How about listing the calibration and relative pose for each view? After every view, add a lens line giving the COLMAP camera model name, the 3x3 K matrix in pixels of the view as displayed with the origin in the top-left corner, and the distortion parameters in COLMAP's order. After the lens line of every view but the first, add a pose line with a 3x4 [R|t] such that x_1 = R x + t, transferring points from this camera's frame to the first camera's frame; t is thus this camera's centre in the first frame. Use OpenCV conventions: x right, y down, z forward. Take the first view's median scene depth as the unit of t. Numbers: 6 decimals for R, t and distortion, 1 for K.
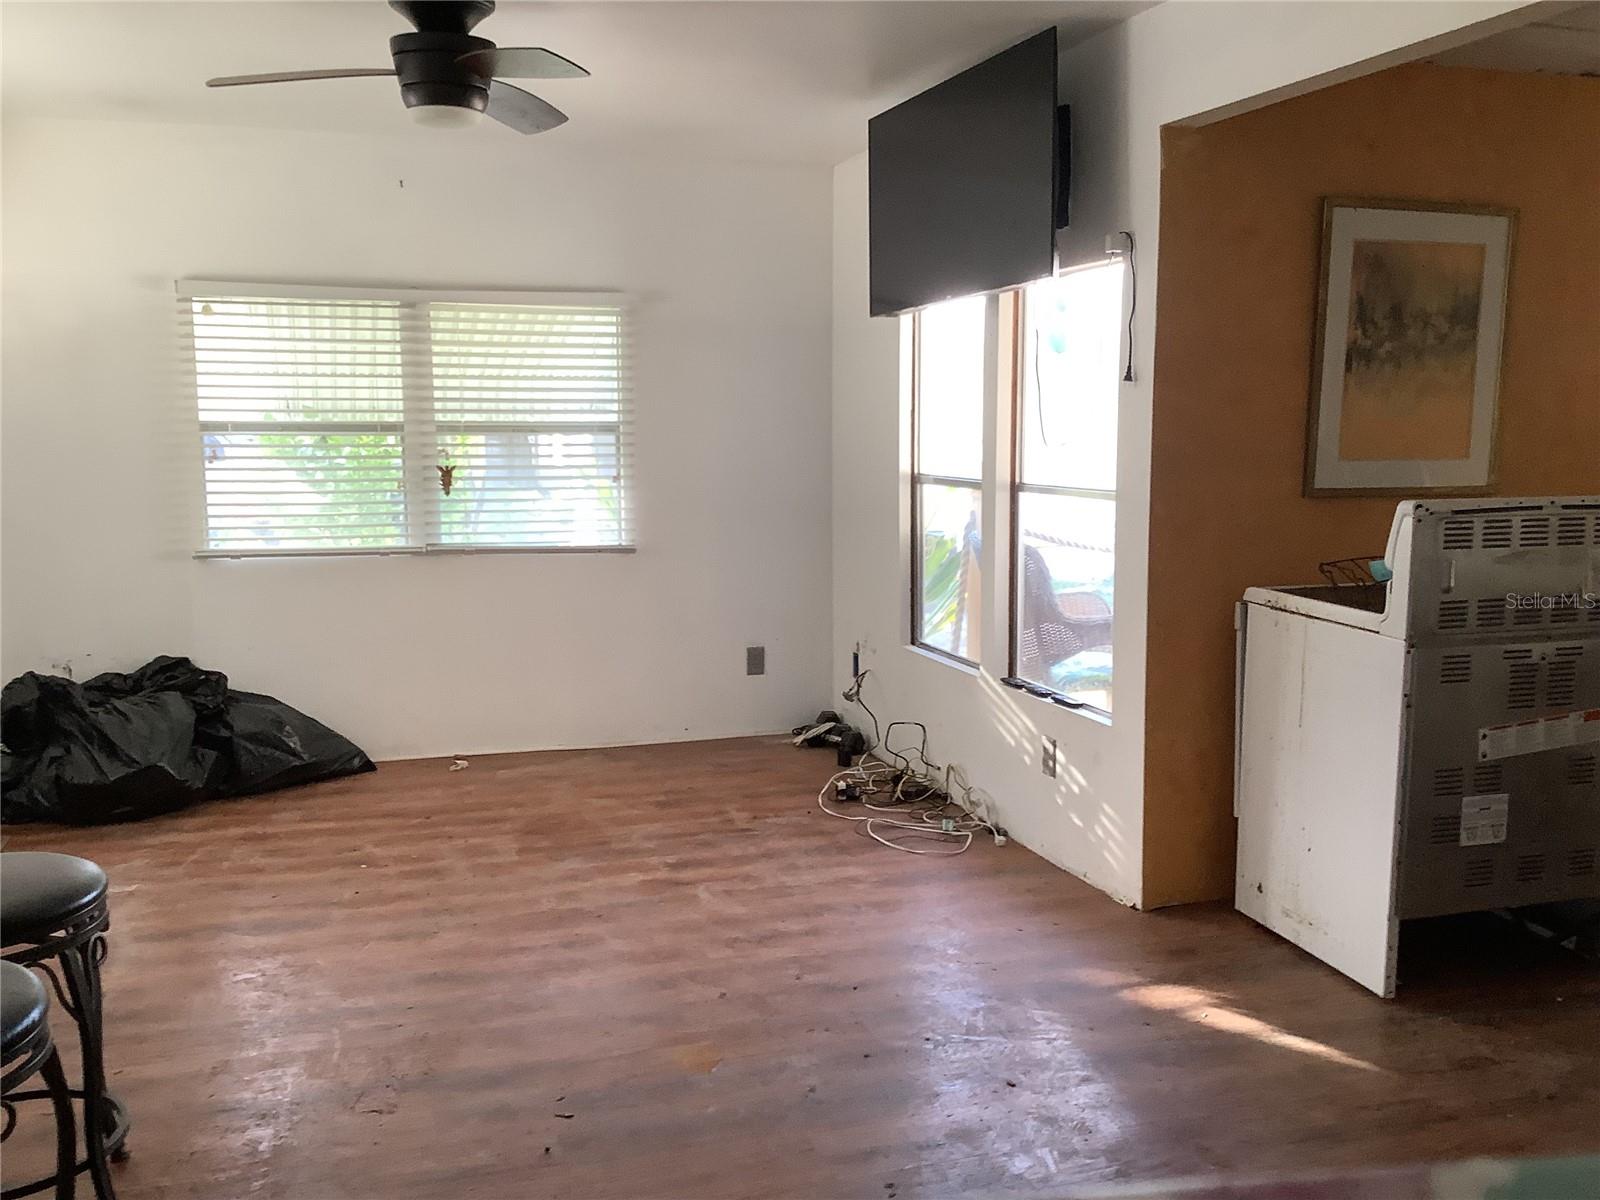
lens RADIAL K [[1434.3, 0, 800.0], [0, 1434.3, 600.0], [0, 0, 1]] dist [0.100417, -0.225761]
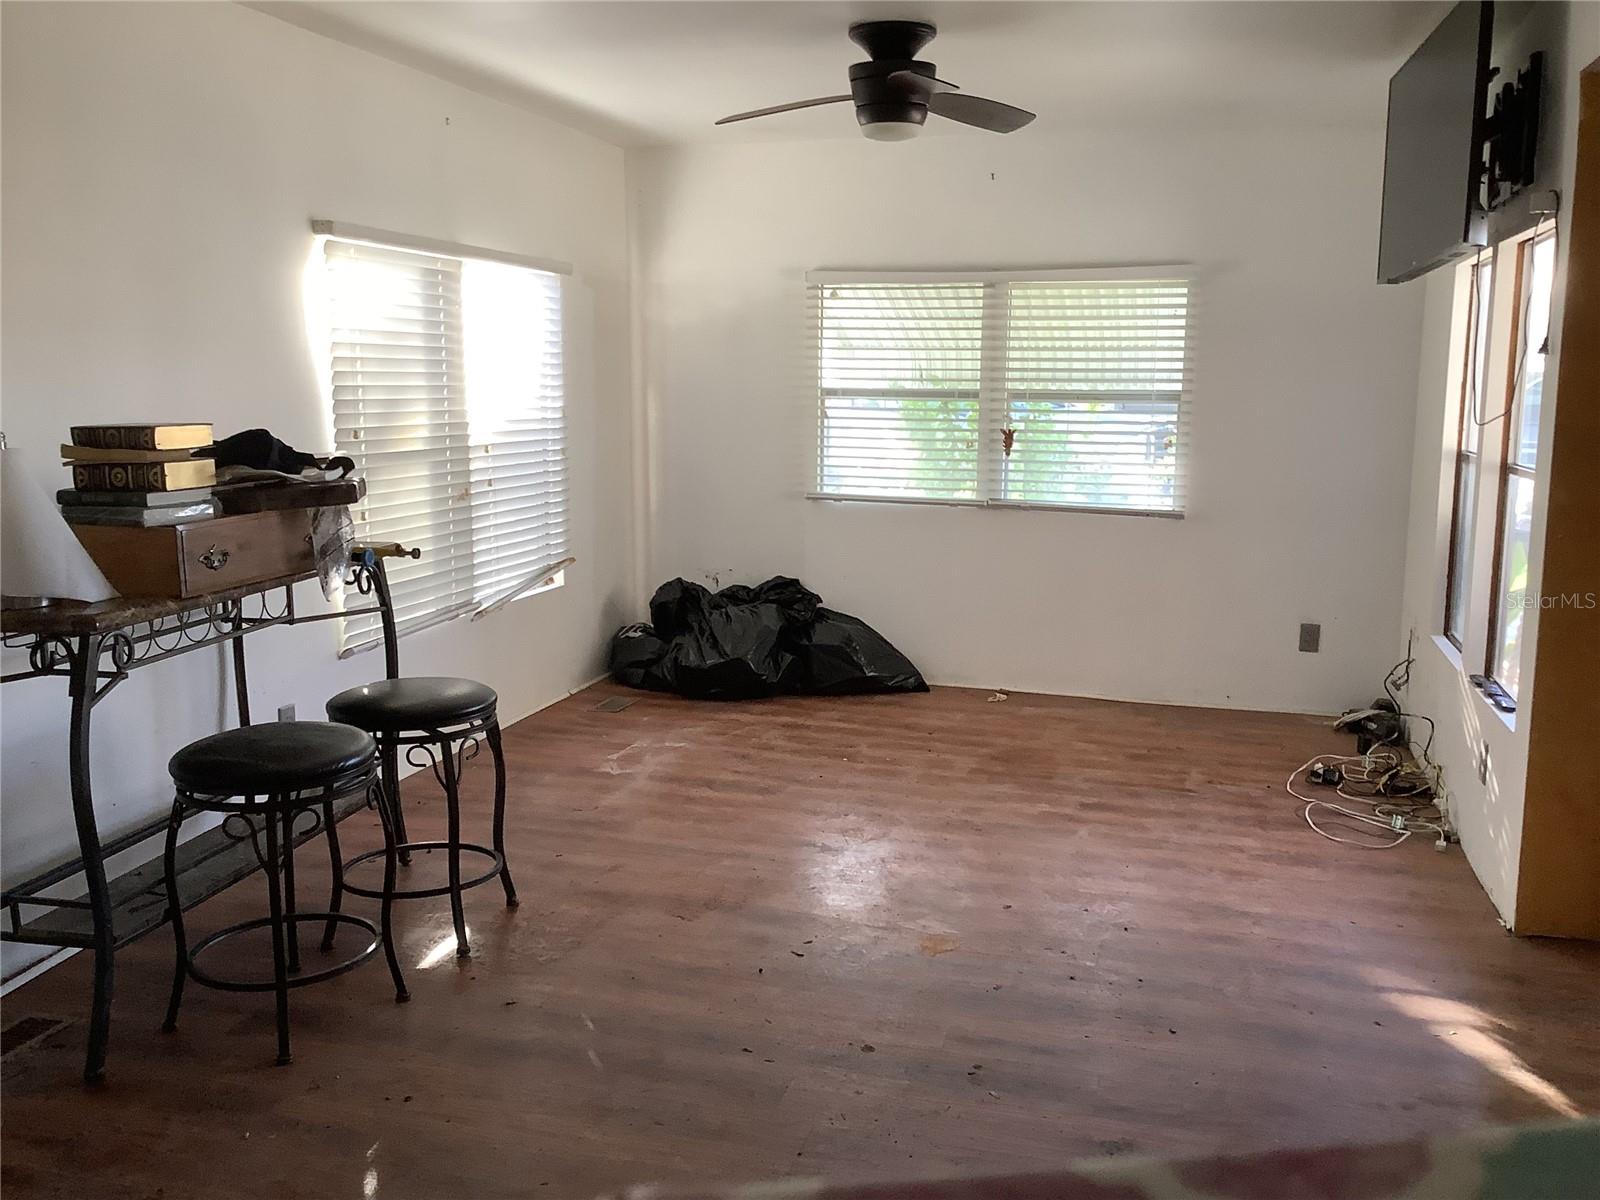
lens RADIAL K [[1434.3, 0, 800.0], [0, 1434.3, 600.0], [0, 0, 1]] dist [0.100417, -0.225761]
pose [[0.823518, 0.095266, -0.559234, 0.277272], [-0.082768, 0.995427, 0.047690, -0.001691], [0.561220, 0.007013, 0.827637, -0.009968]]
